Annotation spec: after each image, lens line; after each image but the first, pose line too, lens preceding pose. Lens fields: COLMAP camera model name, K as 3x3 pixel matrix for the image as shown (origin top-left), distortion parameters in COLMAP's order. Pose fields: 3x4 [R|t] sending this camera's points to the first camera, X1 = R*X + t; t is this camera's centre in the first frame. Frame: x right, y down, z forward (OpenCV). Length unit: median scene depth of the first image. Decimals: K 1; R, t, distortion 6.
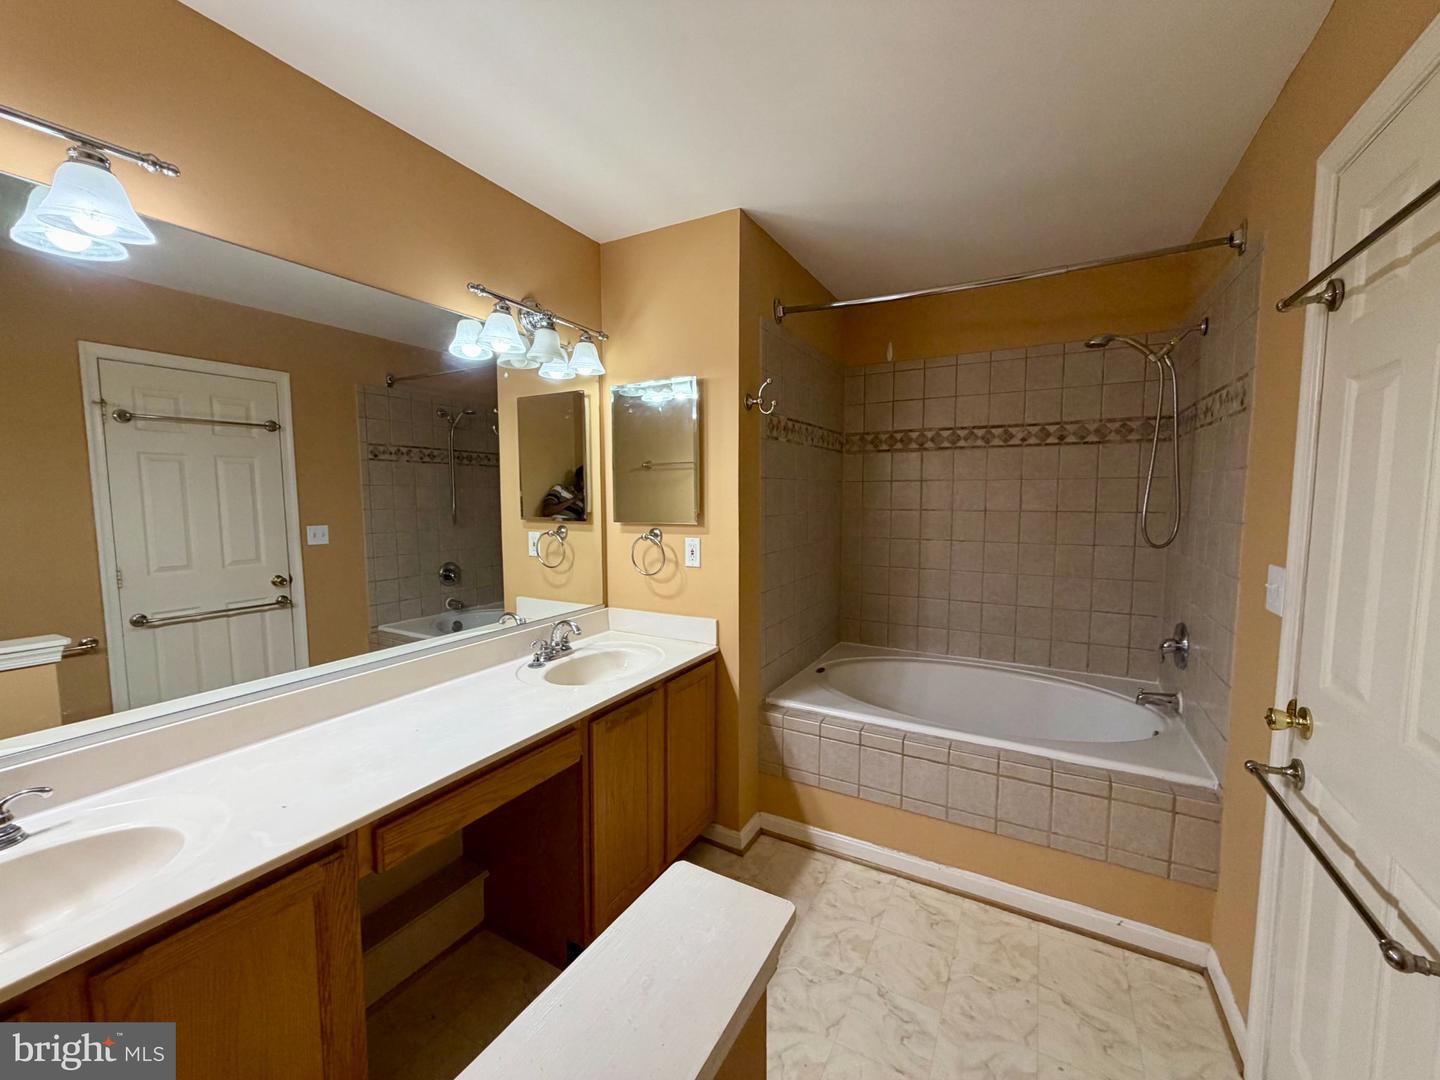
lens RADIAL K [[581.9, 0, 720.0], [0, 581.9, 540.0], [0, 0, 1]] dist [0.010332, 0.000058]
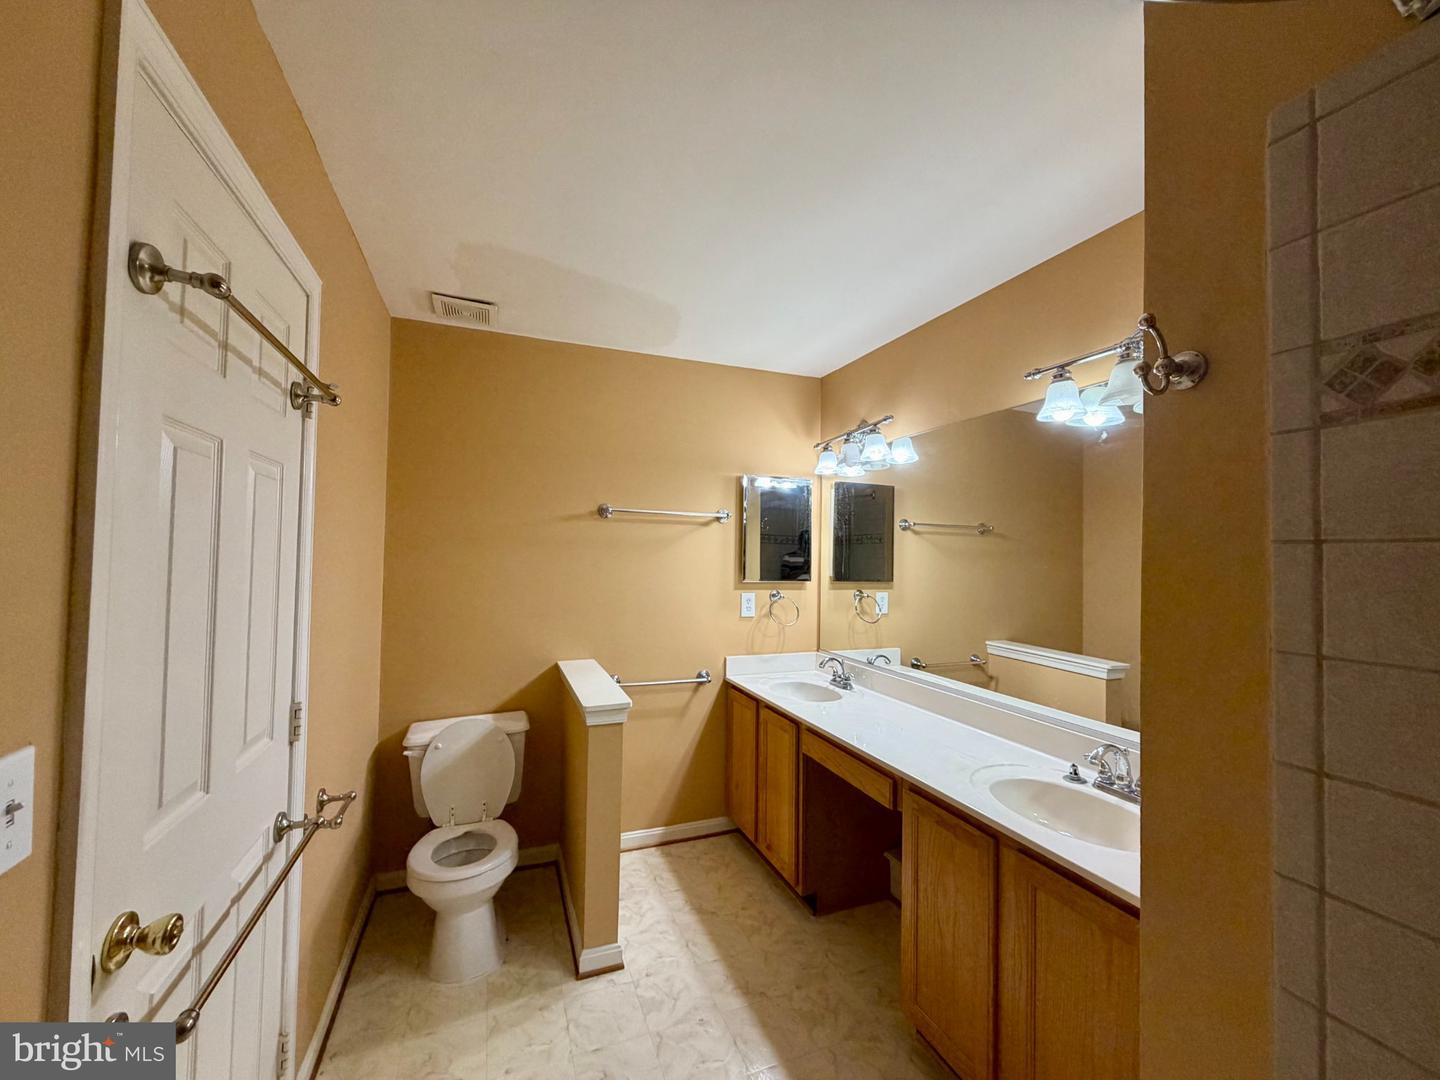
lens RADIAL K [[570.4, 0, 720.0], [0, 570.4, 540.0], [0, 0, 1]] dist [-0.050407, -0.000013]
pose [[-0.640957, -0.038184, -0.766627, 0.868923], [-0.088276, 0.995802, 0.024206, -0.132383], [0.762484, 0.083190, -0.641637, 1.540193]]
